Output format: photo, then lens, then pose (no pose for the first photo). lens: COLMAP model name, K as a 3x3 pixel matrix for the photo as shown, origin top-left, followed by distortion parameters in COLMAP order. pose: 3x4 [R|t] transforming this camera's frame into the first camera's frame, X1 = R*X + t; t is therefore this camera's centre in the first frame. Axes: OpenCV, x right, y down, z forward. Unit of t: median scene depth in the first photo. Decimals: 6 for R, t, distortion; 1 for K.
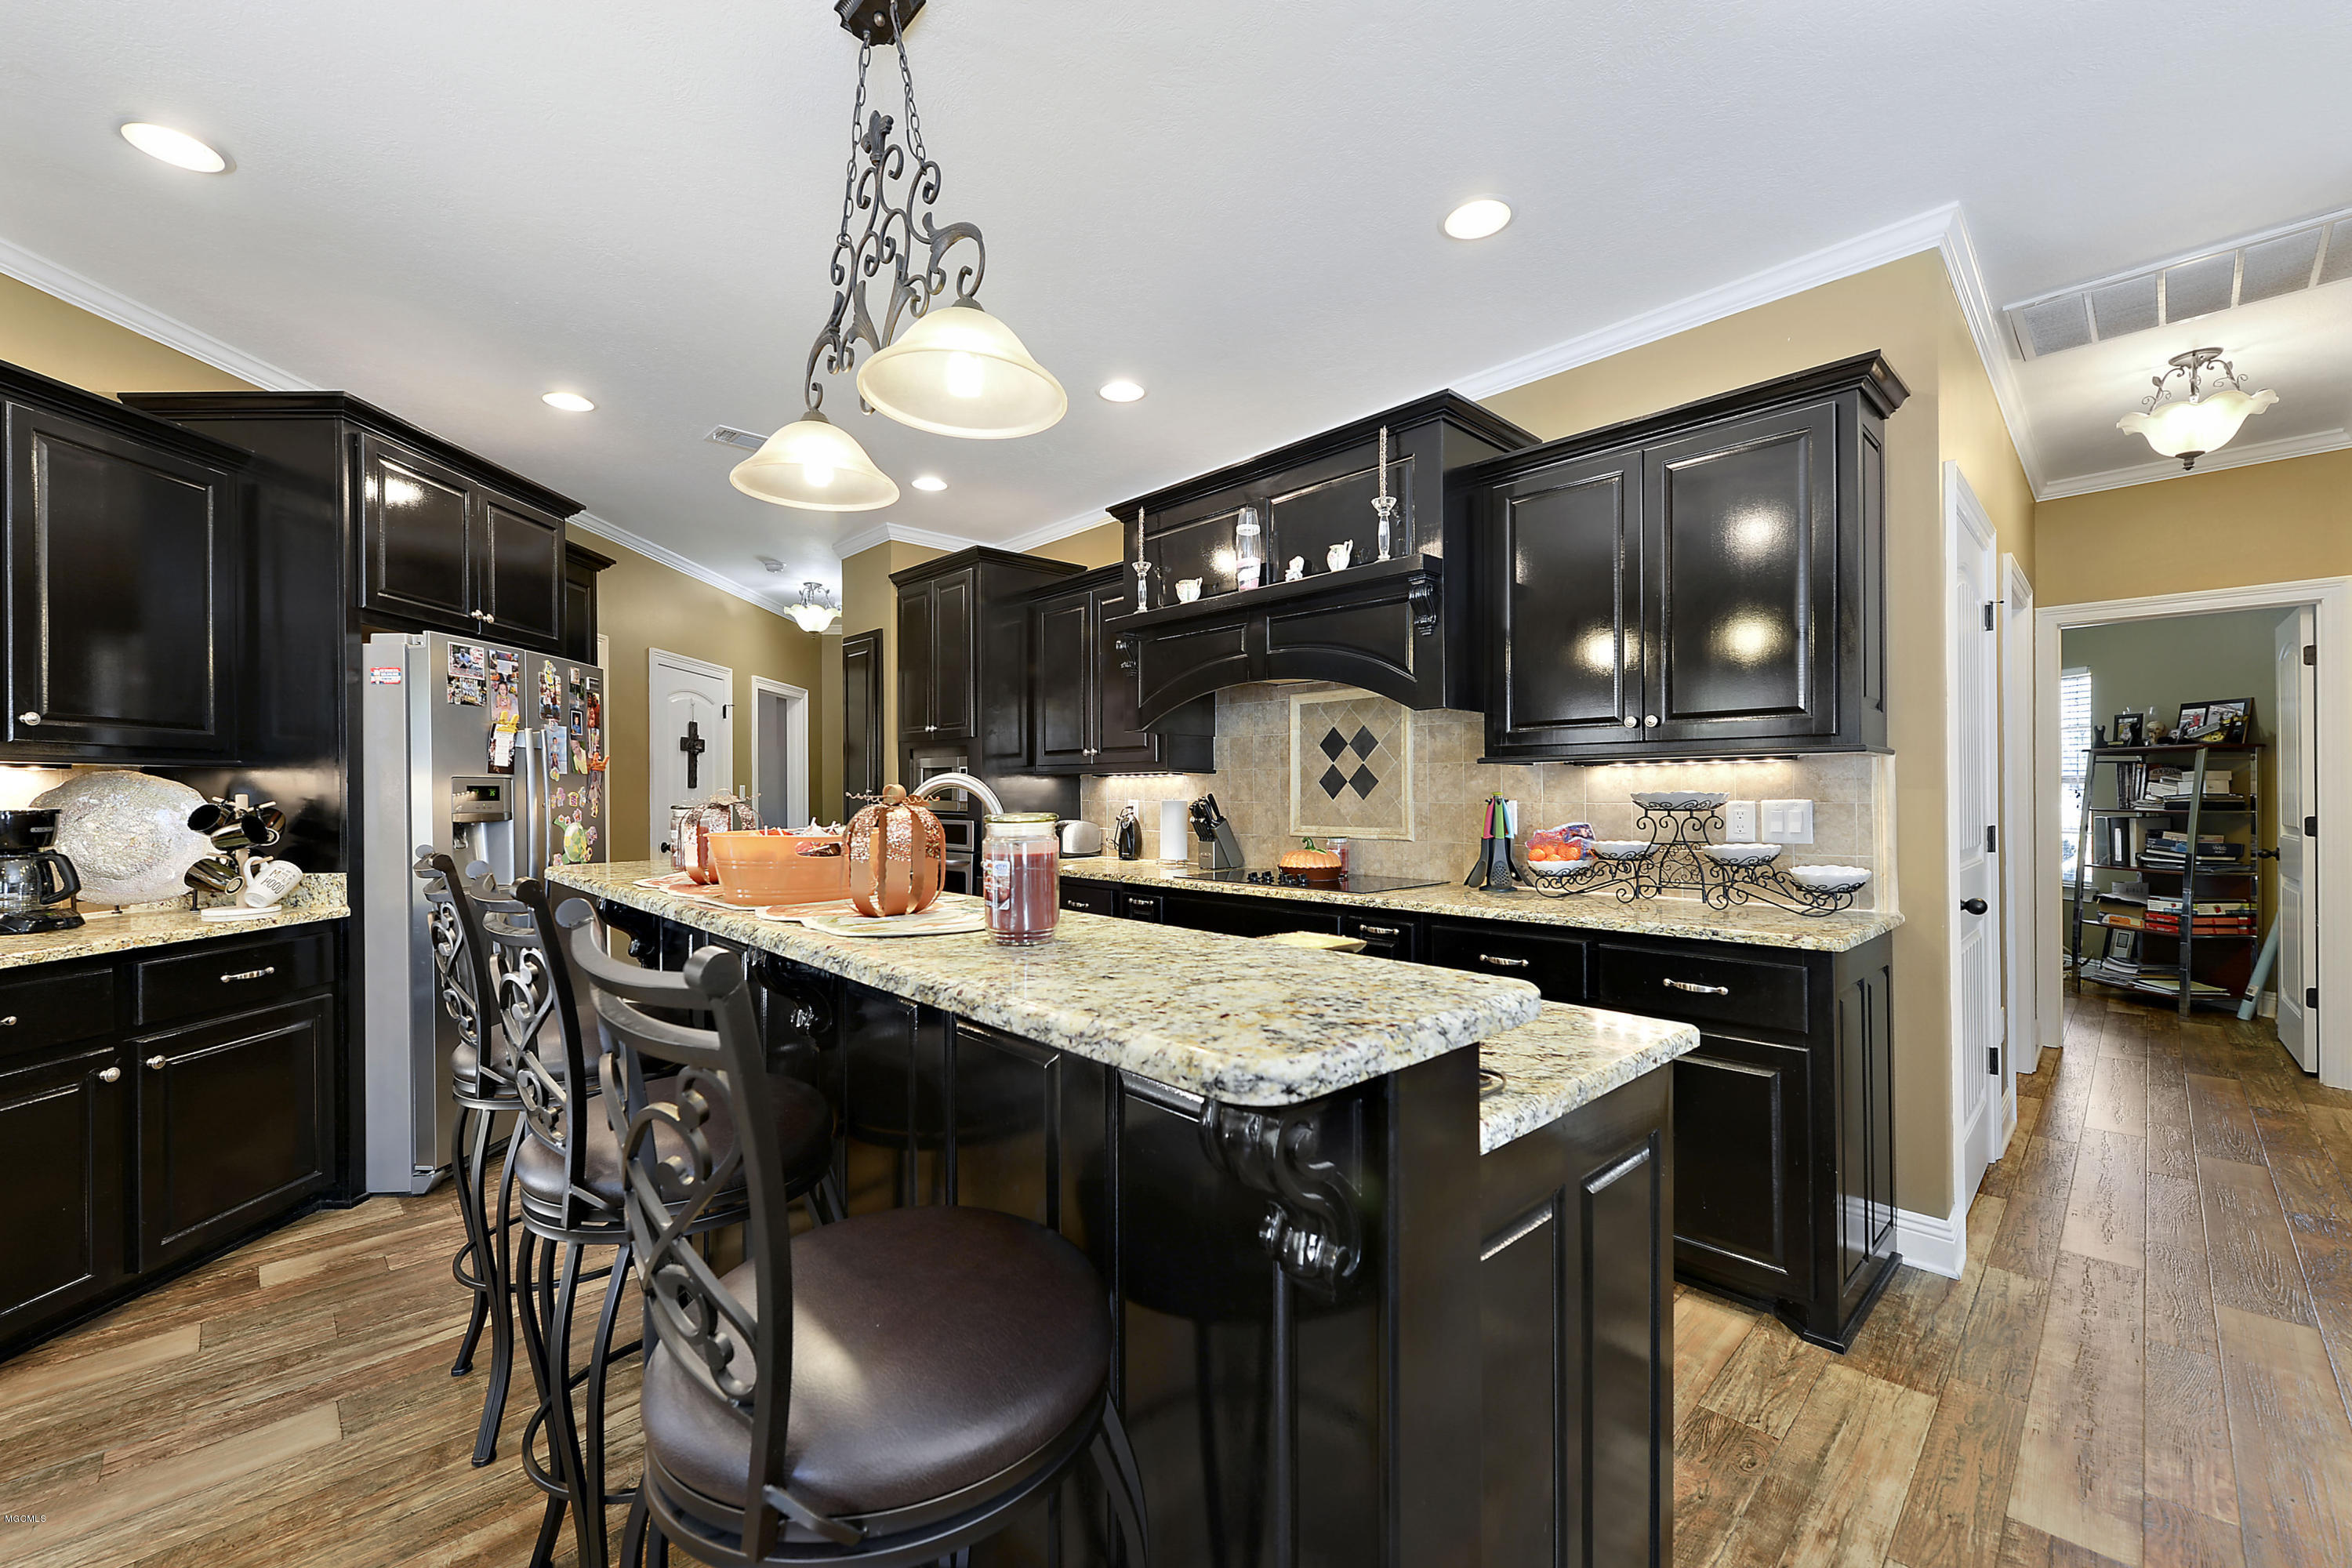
lens RADIAL K [[936.4, 0, 1139.5], [0, 936.4, 779.4], [0, 0, 1]] dist [0.003352, -0.001044]
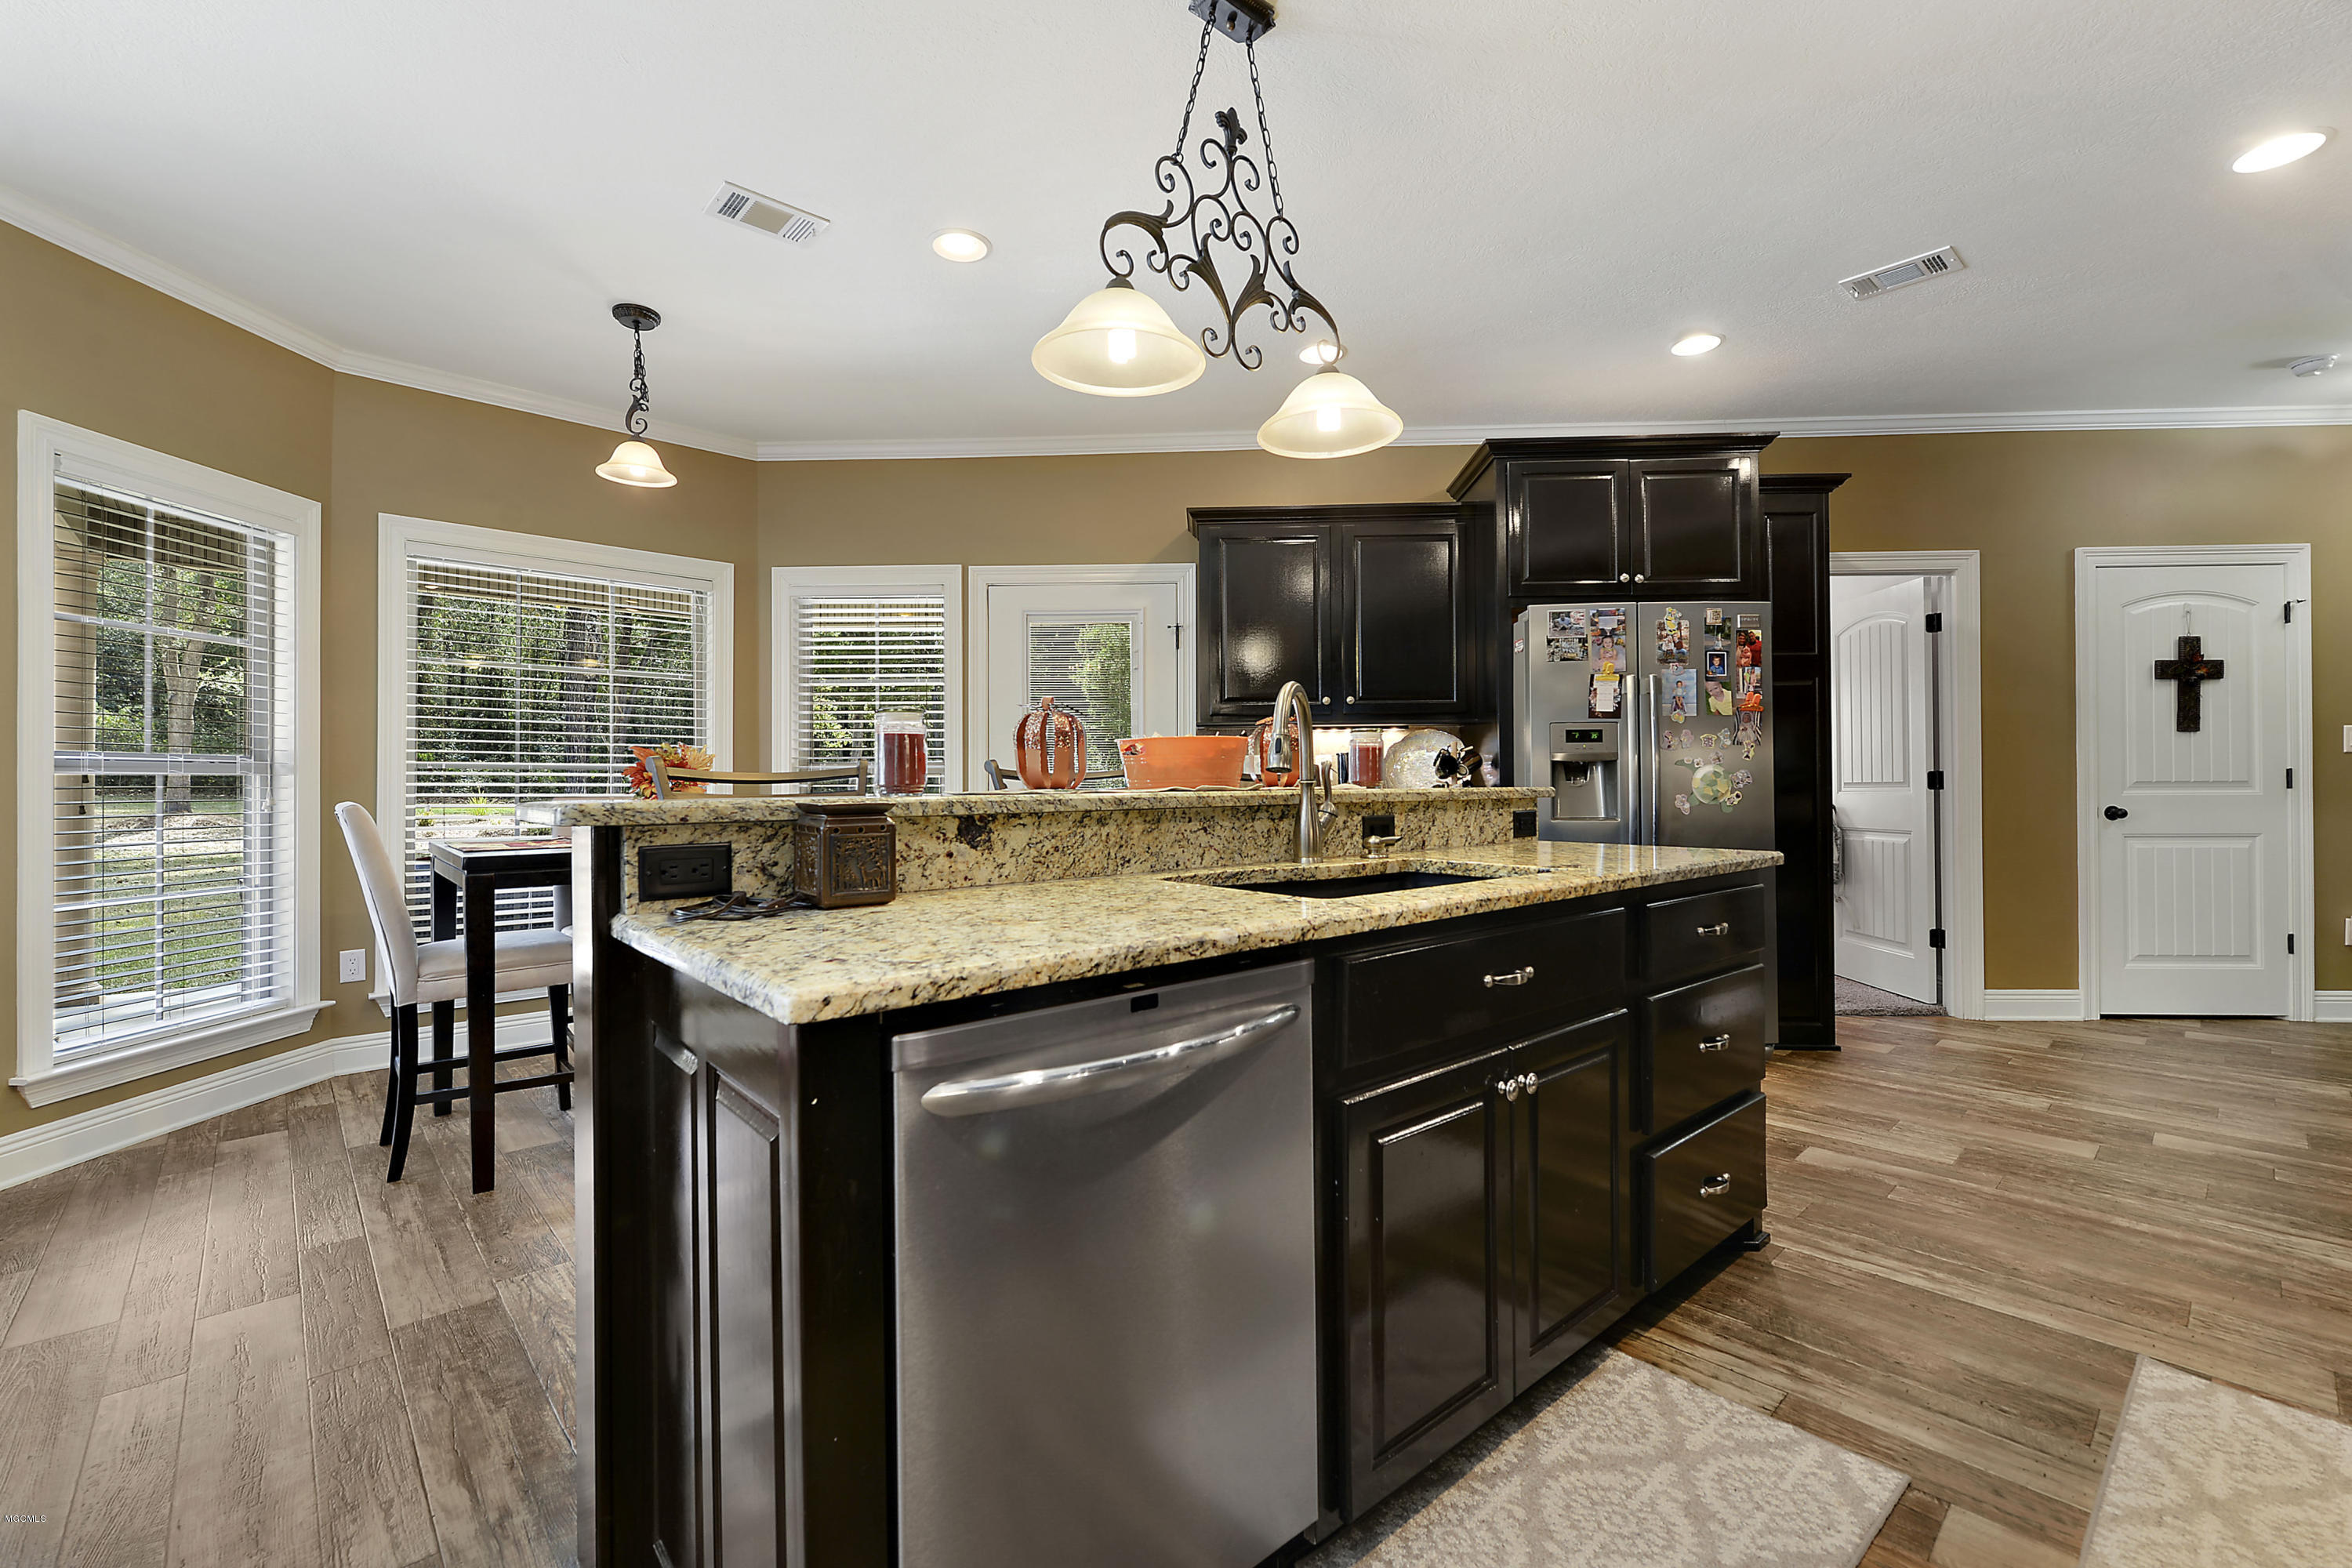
lens RADIAL K [[971.2, 0, 1164.8], [0, 971.2, 772.0], [0, 0, 1]] dist [-0.005049, -0.000188]
pose [[-0.047167, -0.001623, -0.998886, 0.502239], [0.016398, 0.999863, -0.002399, 0.052226], [0.998752, -0.016493, -0.047134, 0.527851]]
